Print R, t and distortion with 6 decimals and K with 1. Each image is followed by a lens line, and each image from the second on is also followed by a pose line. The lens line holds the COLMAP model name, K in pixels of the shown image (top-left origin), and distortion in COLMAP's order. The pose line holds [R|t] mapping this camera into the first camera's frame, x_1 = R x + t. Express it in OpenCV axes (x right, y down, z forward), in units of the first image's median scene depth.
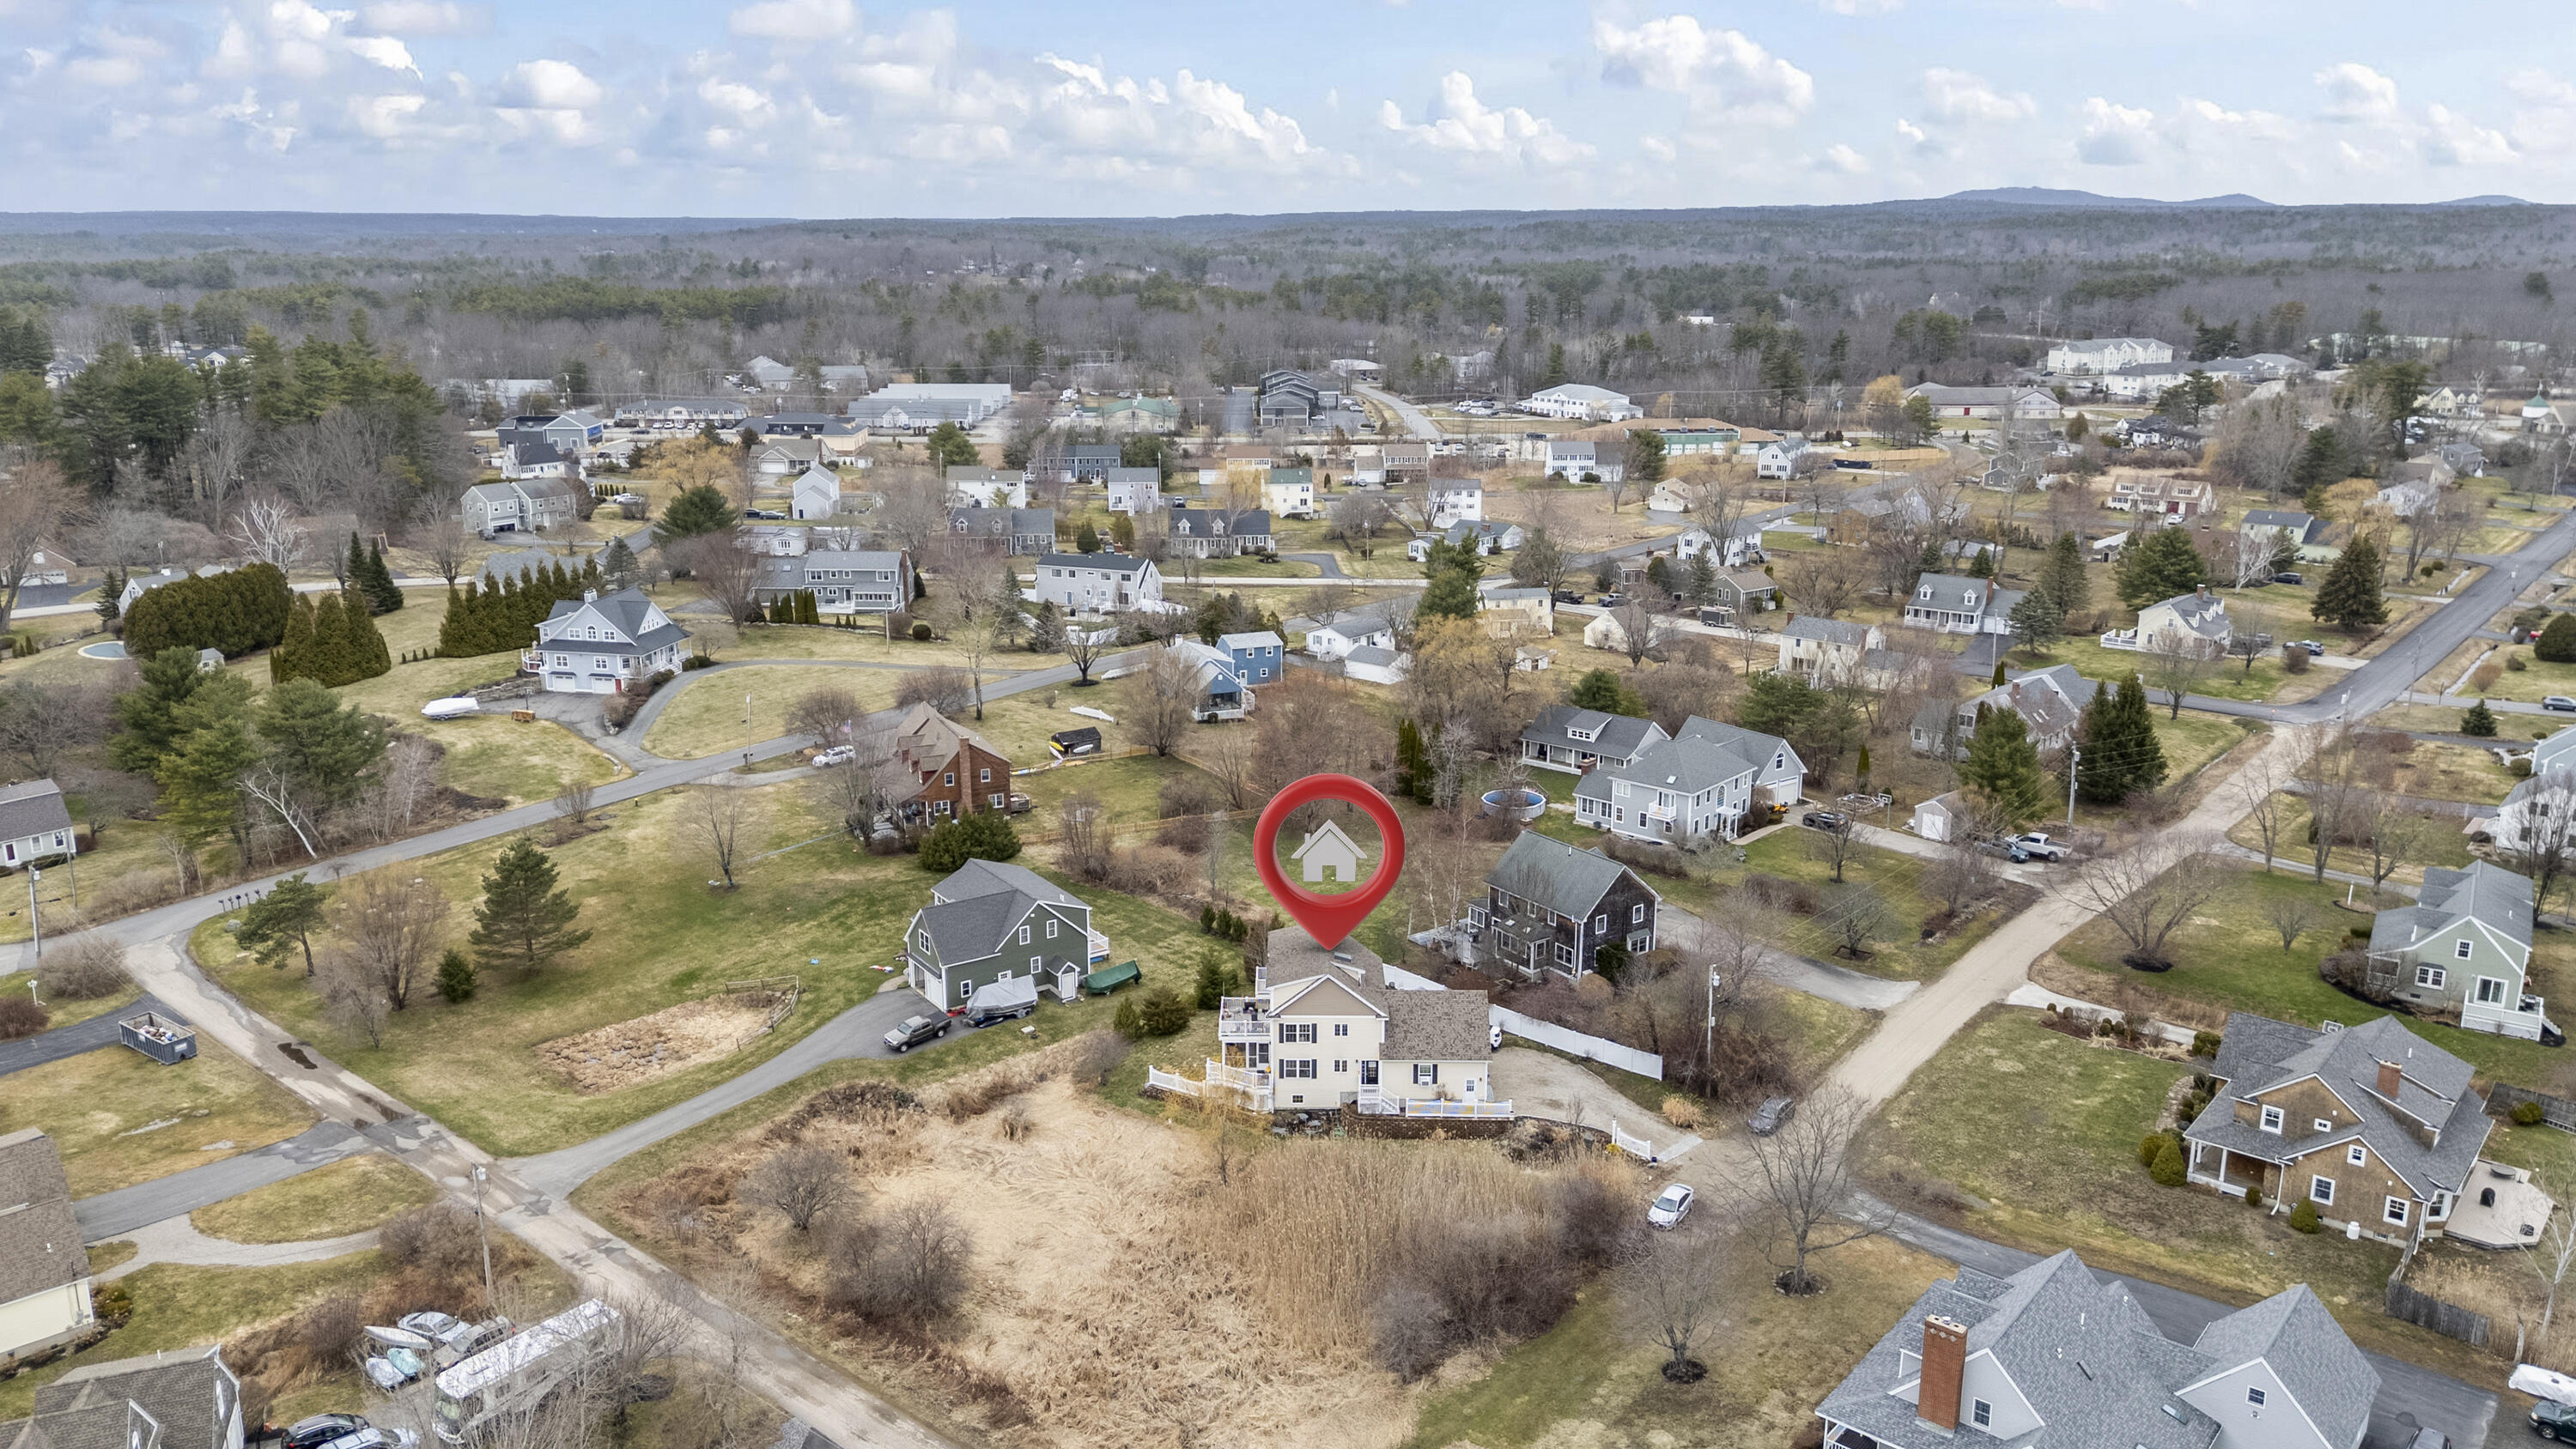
lens RADIAL K [[1845.1, 0, 1283.4], [0, 1845.1, 723.9], [0, 0, 1]] dist [0.059921, -0.034472]
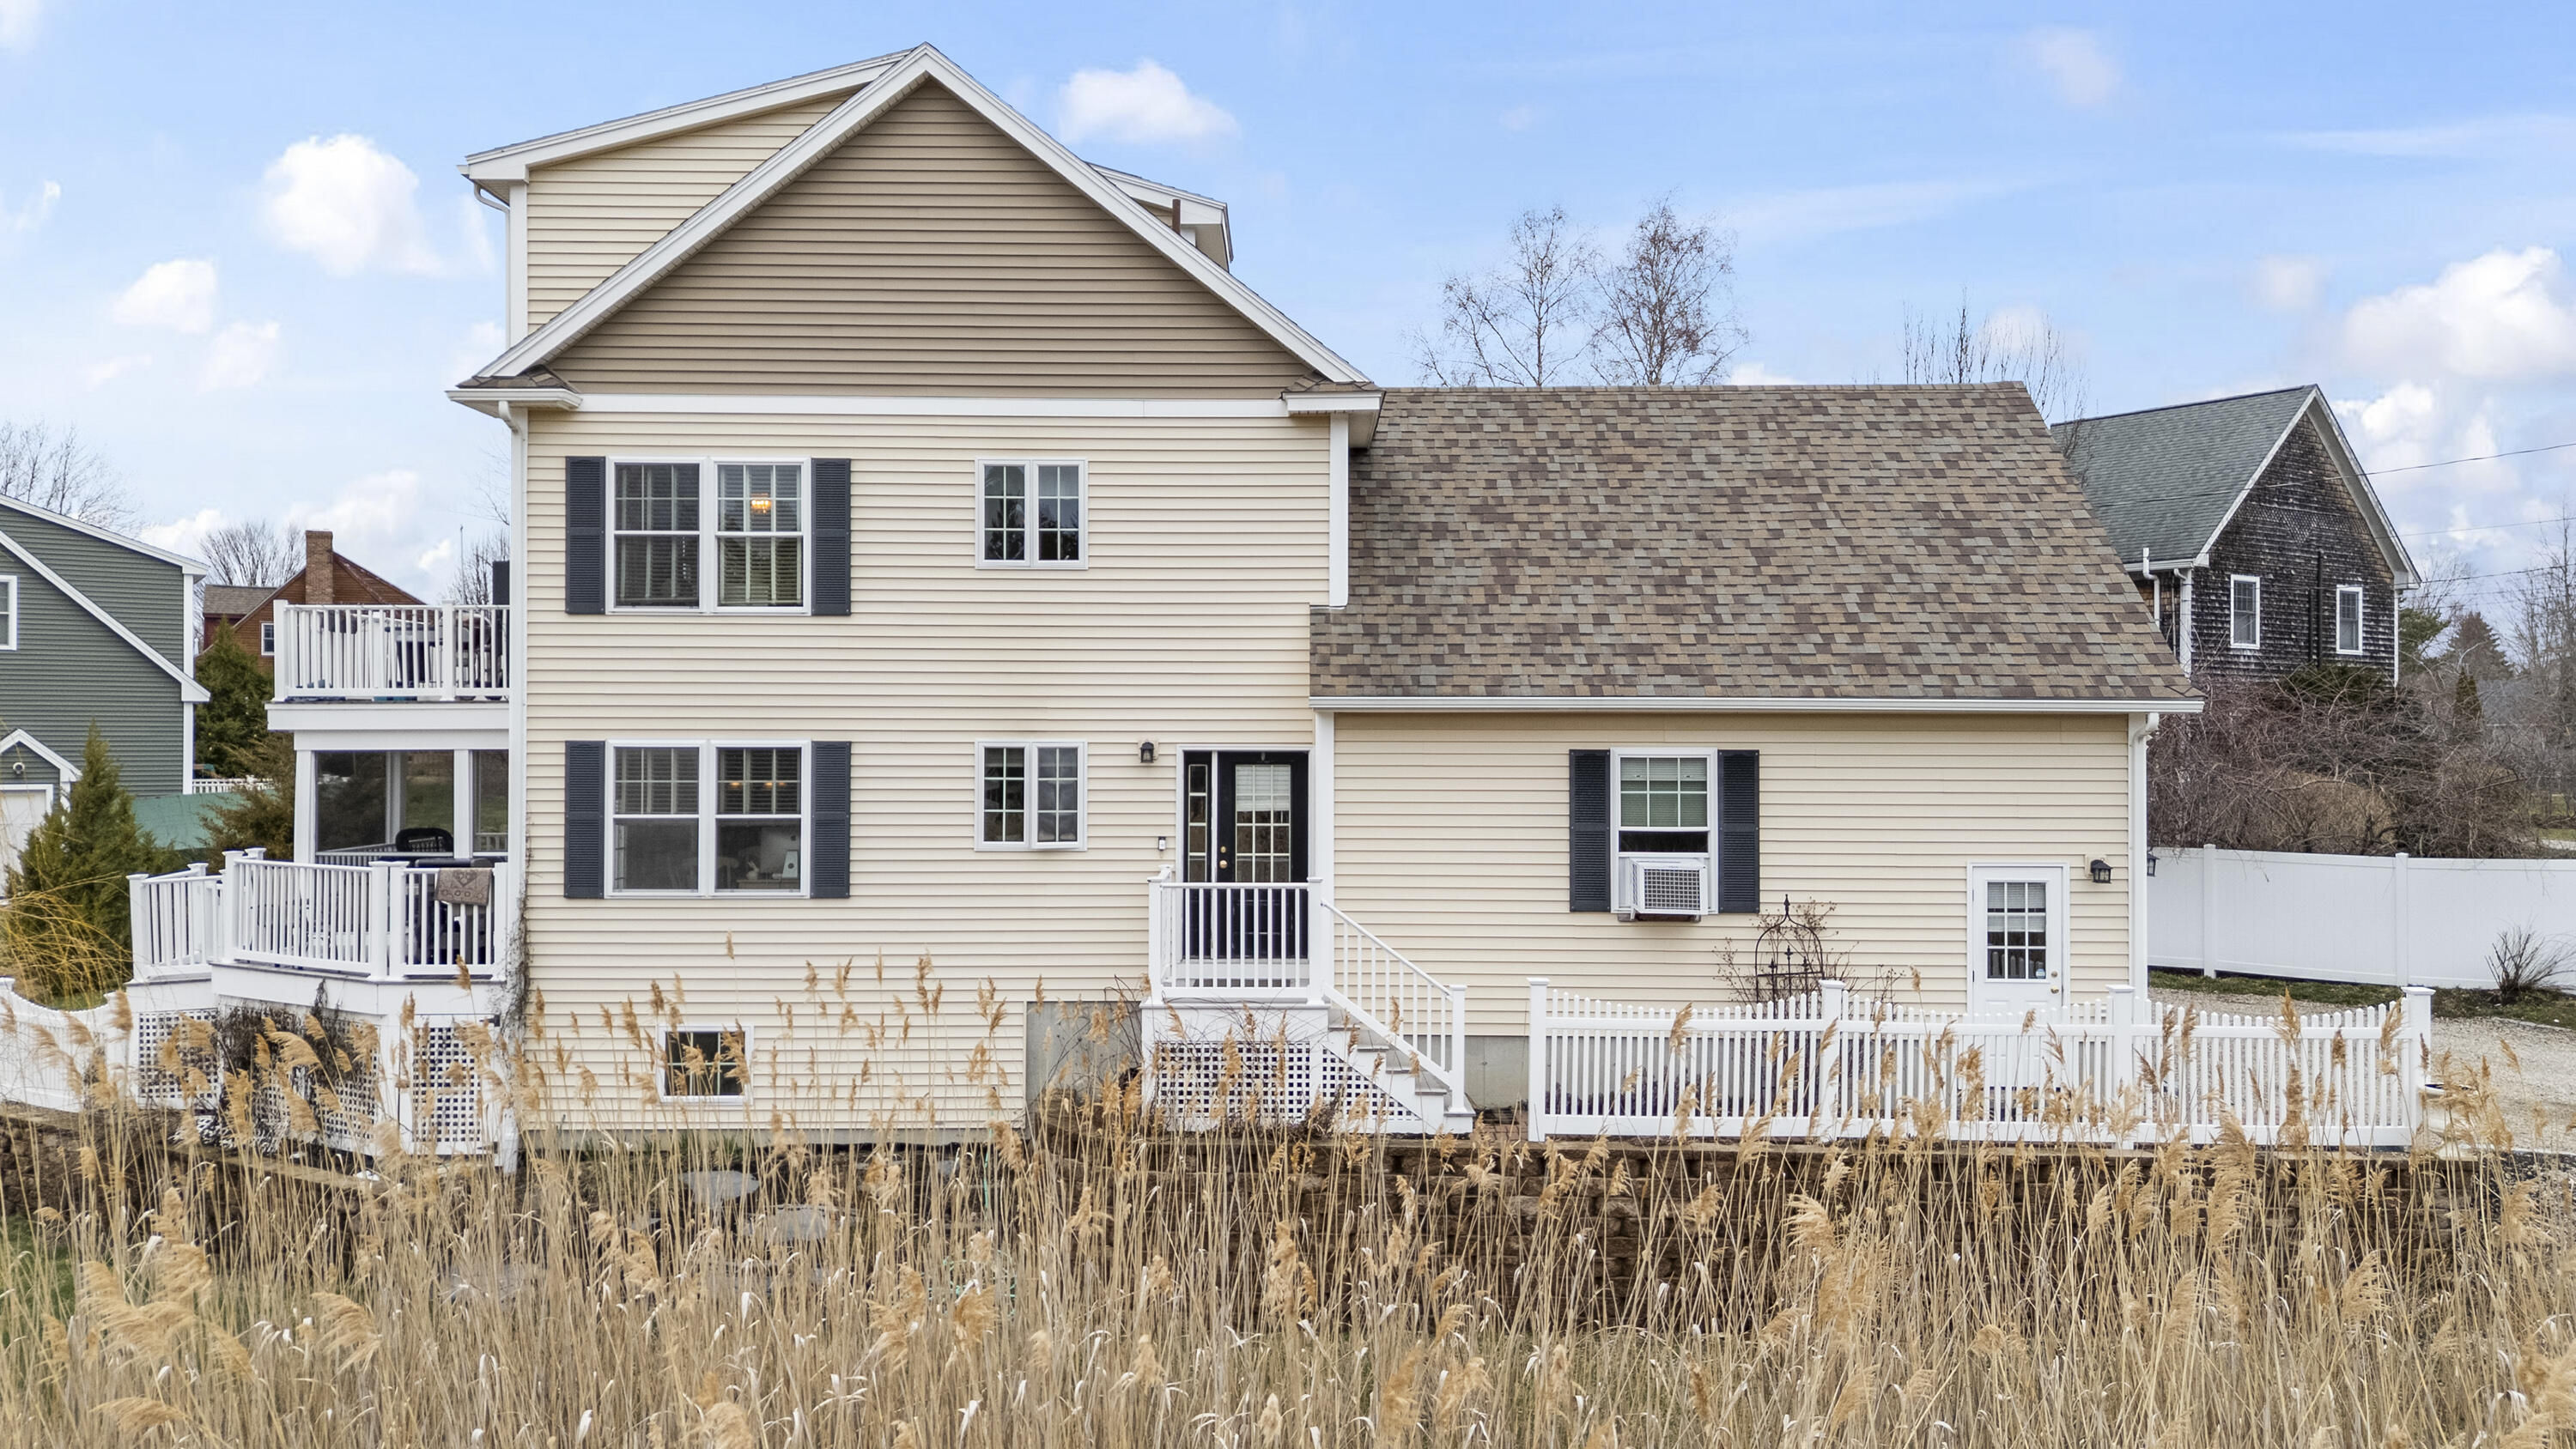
lens RADIAL K [[1845.1, 0, 1294.3], [0, 1845.1, 720.4], [0, 0, 1]] dist [0.059921, -0.034472]
pose [[0.999998, 0.000430, 0.001886, 0.050274], [0.000096, 0.962744, -0.270414, 0.216563], [-0.001931, 0.270414, 0.962742, 0.870372]]
